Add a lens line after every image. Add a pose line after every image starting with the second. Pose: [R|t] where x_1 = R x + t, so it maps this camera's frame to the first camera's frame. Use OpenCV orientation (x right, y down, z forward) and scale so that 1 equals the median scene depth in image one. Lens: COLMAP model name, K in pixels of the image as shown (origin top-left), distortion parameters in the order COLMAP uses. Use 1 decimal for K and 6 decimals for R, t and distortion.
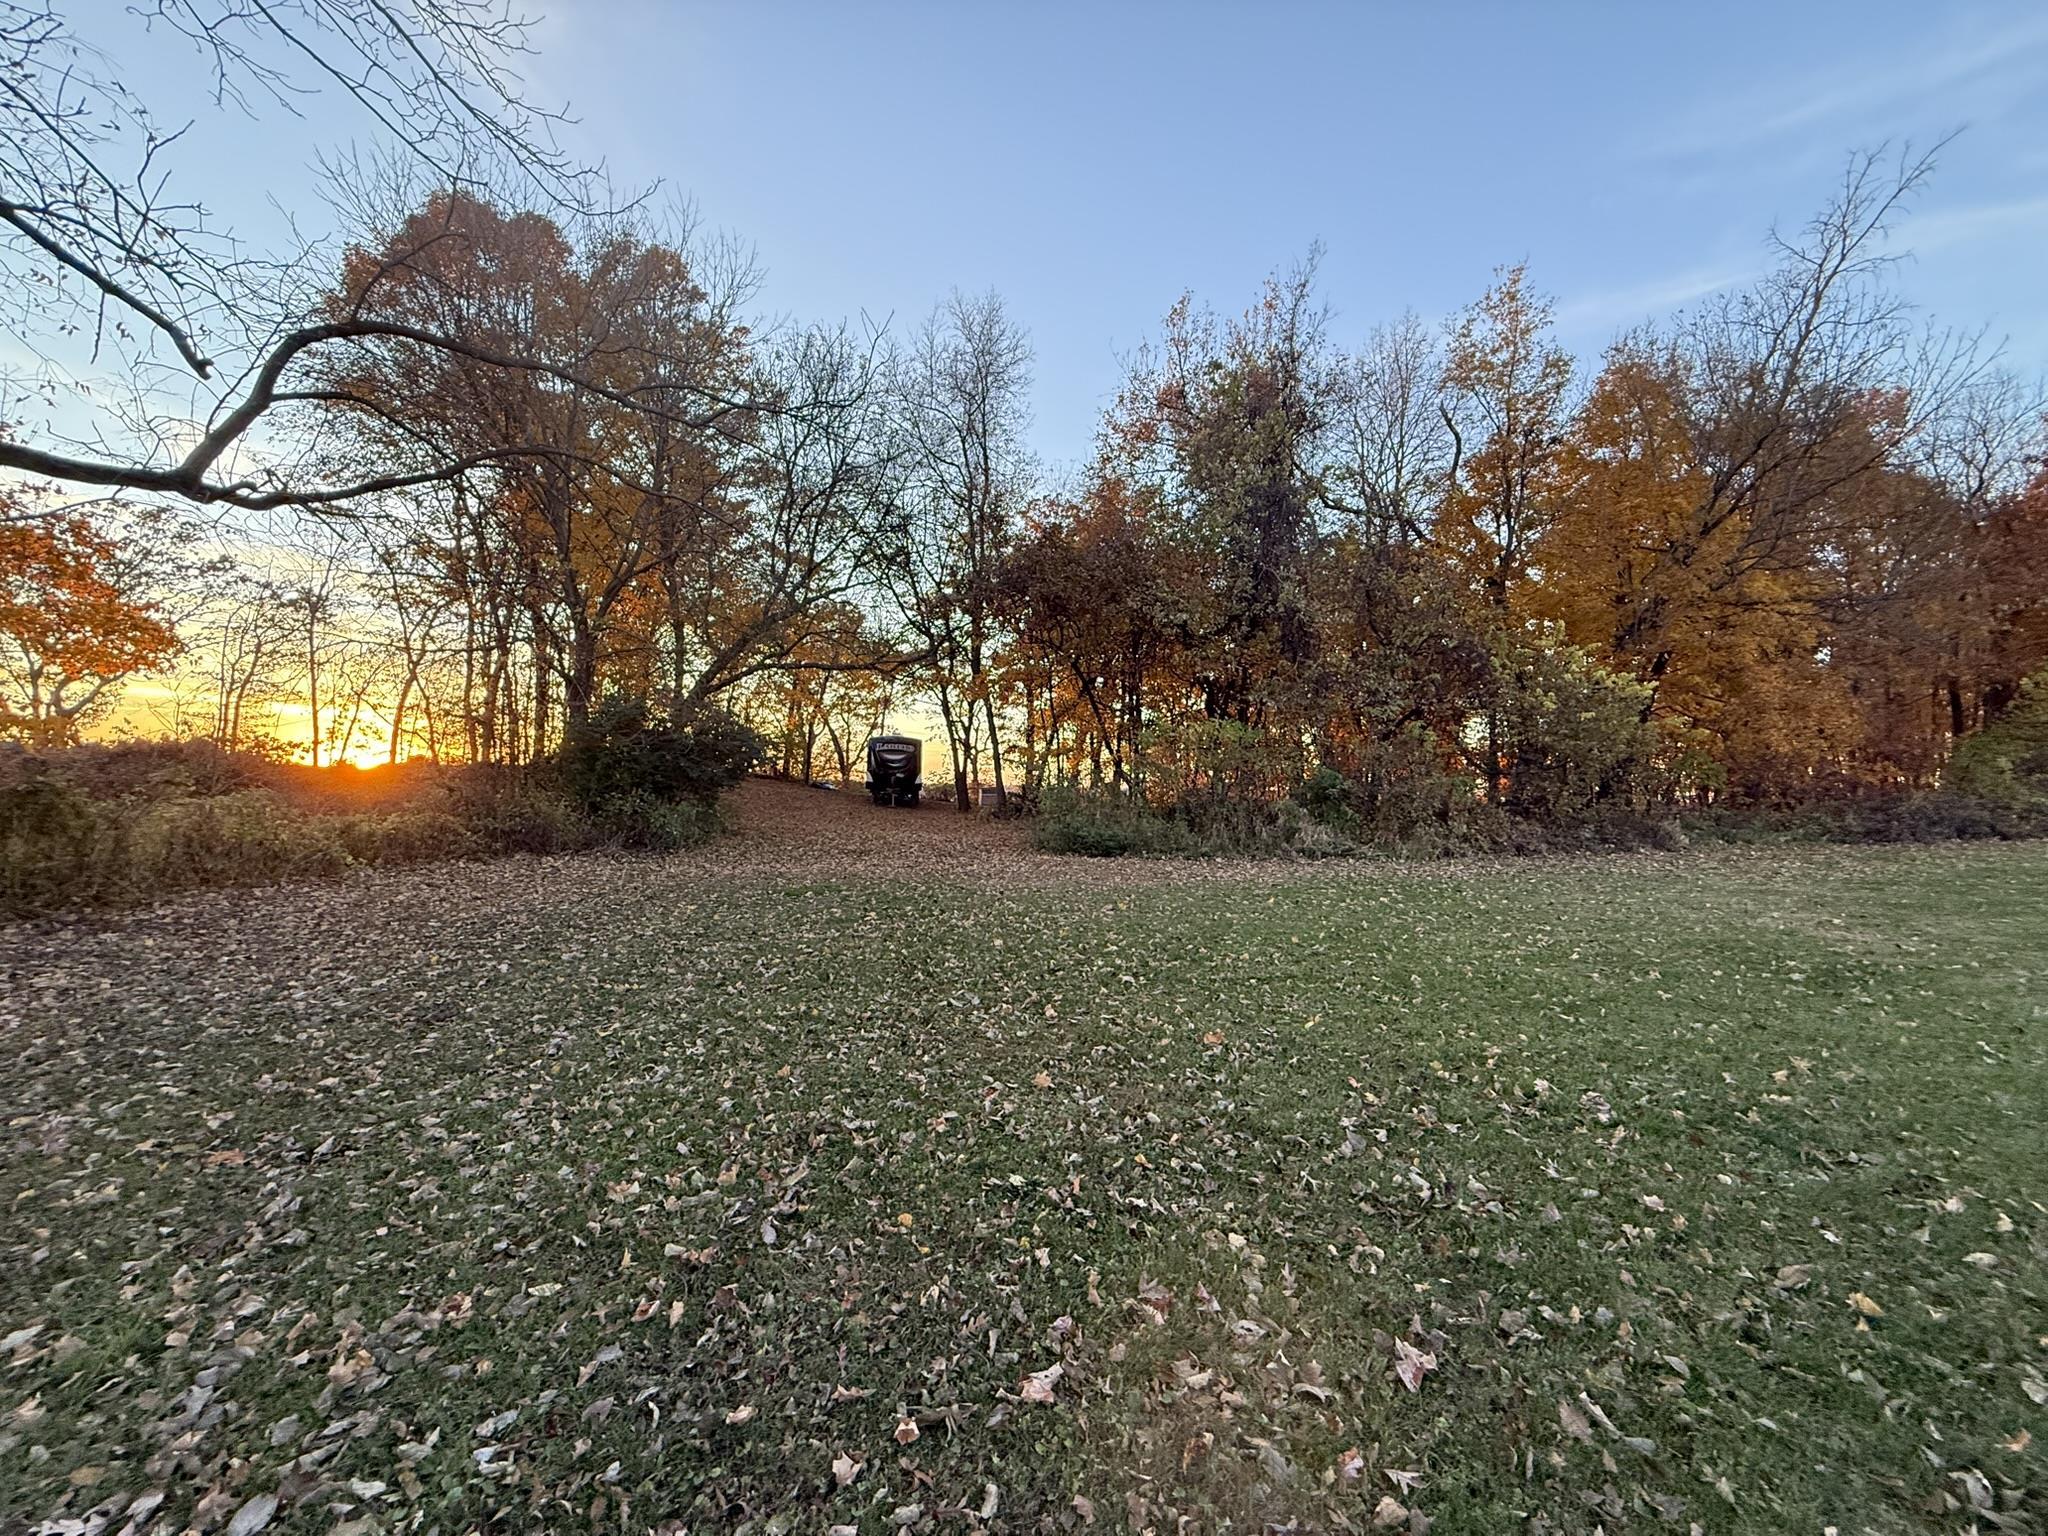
lens RADIAL K [[805.2, 0, 1025.9], [0, 805.2, 775.3], [0, 0, 1]] dist [-0.003287, -0.001071]
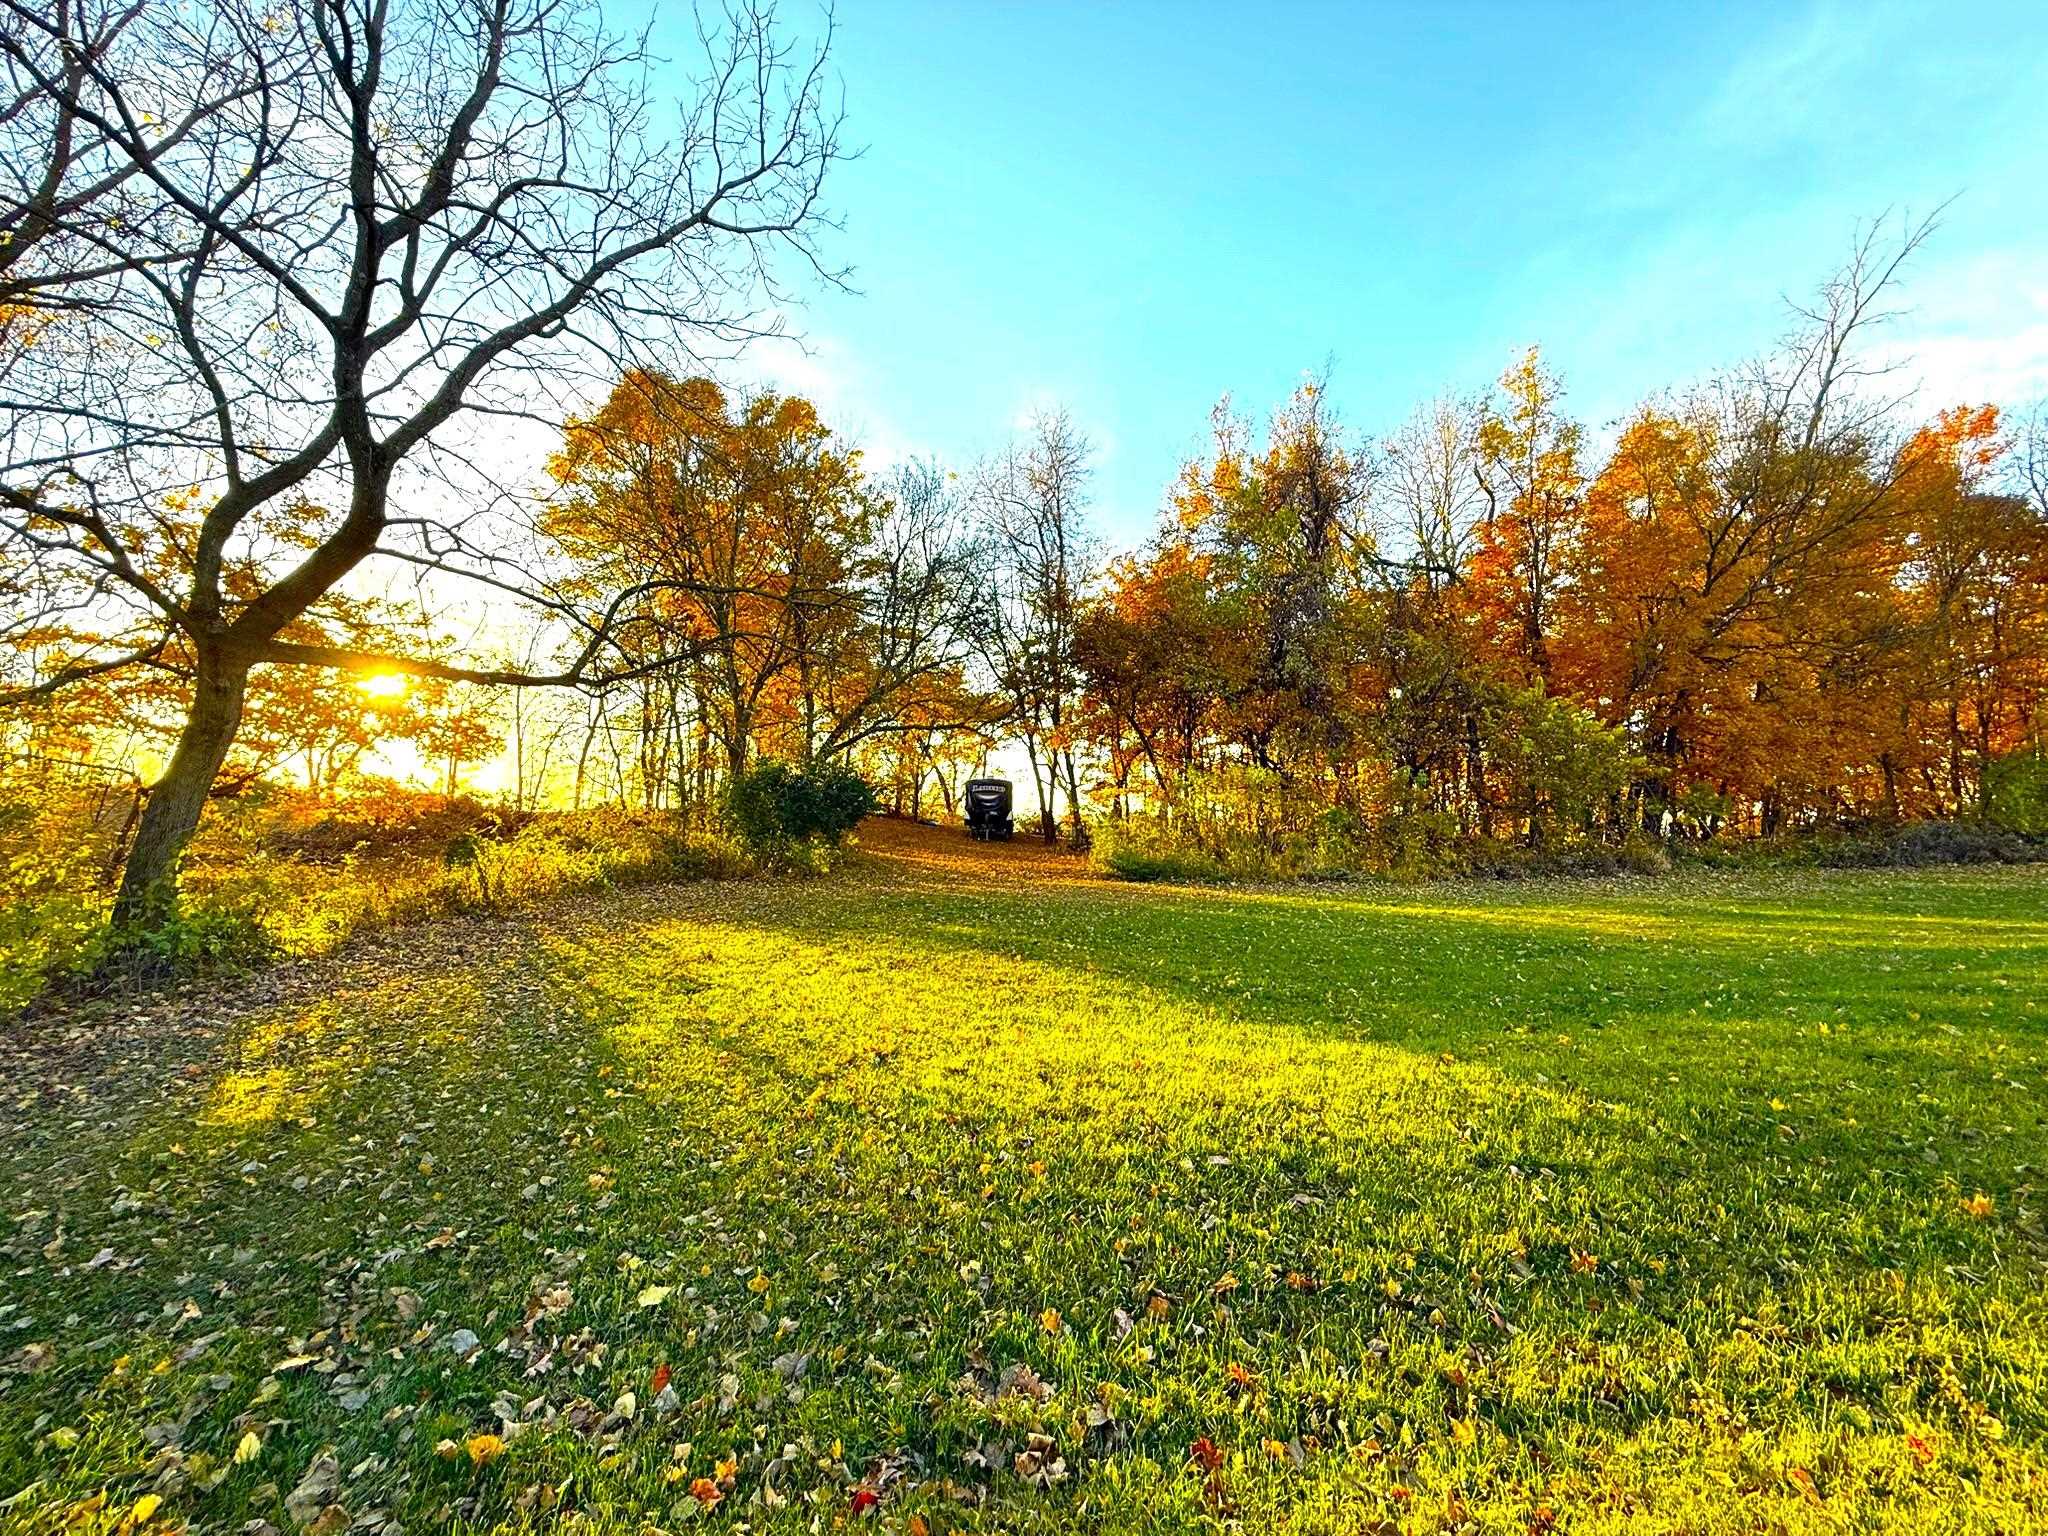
lens RADIAL K [[805.2, 0, 1019.7], [0, 805.2, 772.0], [0, 0, 1]] dist [-0.003287, -0.001071]
pose [[0.989570, -0.020348, -0.142609, 0.049798], [0.014036, 0.998882, -0.045133, -0.006776], [0.143368, 0.042661, 0.988749, -0.139108]]
